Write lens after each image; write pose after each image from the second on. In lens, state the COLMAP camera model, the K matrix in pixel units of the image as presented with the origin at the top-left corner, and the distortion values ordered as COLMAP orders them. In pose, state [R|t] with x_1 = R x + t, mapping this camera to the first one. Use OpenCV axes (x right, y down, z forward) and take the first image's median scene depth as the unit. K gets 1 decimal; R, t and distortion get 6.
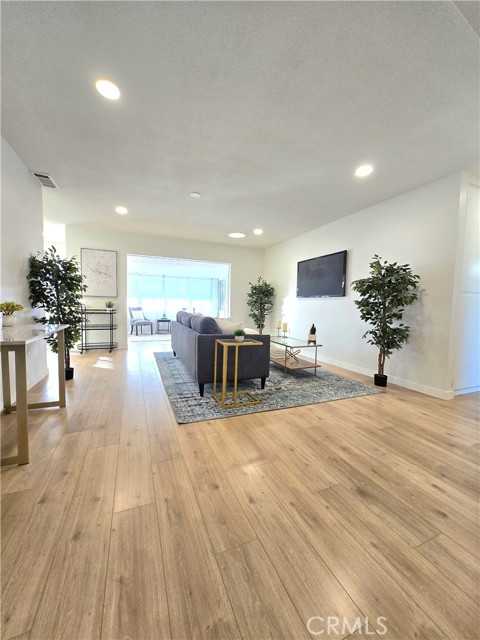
lens RADIAL K [[249.1, 0, 238.5], [0, 249.1, 321.4], [0, 0, 1]] dist [0.000873, -0.000261]
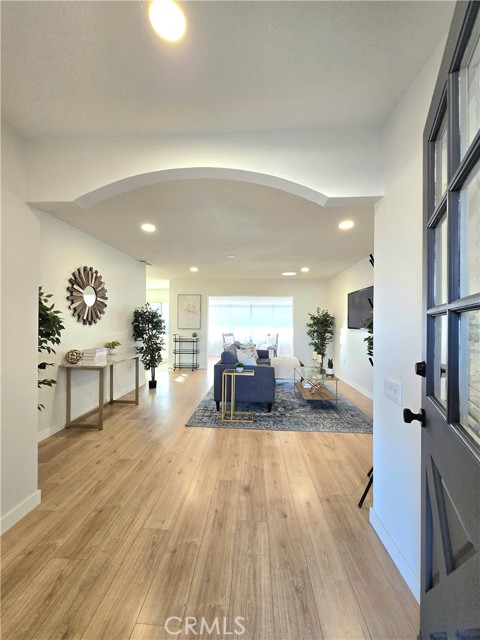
lens RADIAL K [[249.1, 0, 238.5], [0, 249.1, 321.4], [0, 0, 1]] dist [0.000873, -0.000261]
pose [[0.895855, -0.018213, -0.443974, 0.605284], [-0.017773, 0.996891, -0.076756, -0.084598], [0.443992, 0.076653, 0.892746, -0.198700]]
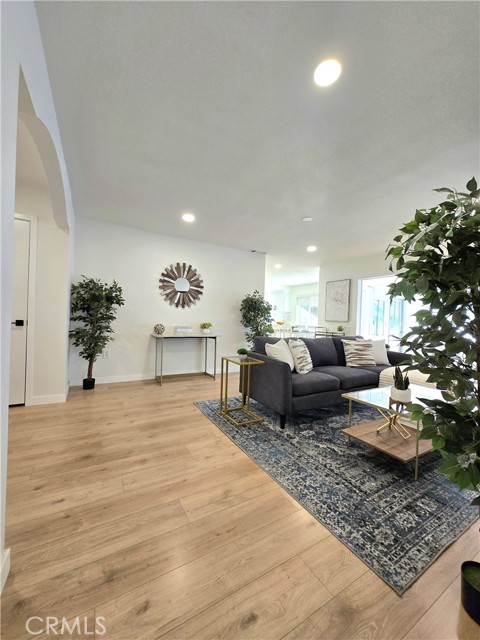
lens RADIAL K [[249.1, 0, 238.5], [0, 249.1, 321.4], [0, 0, 1]] dist [0.000873, -0.000261]
pose [[0.129424, -0.013338, -0.991500, 1.079656], [-0.100529, 0.994581, -0.026502, -0.051531], [0.986480, 0.103104, 0.127382, 0.862798]]
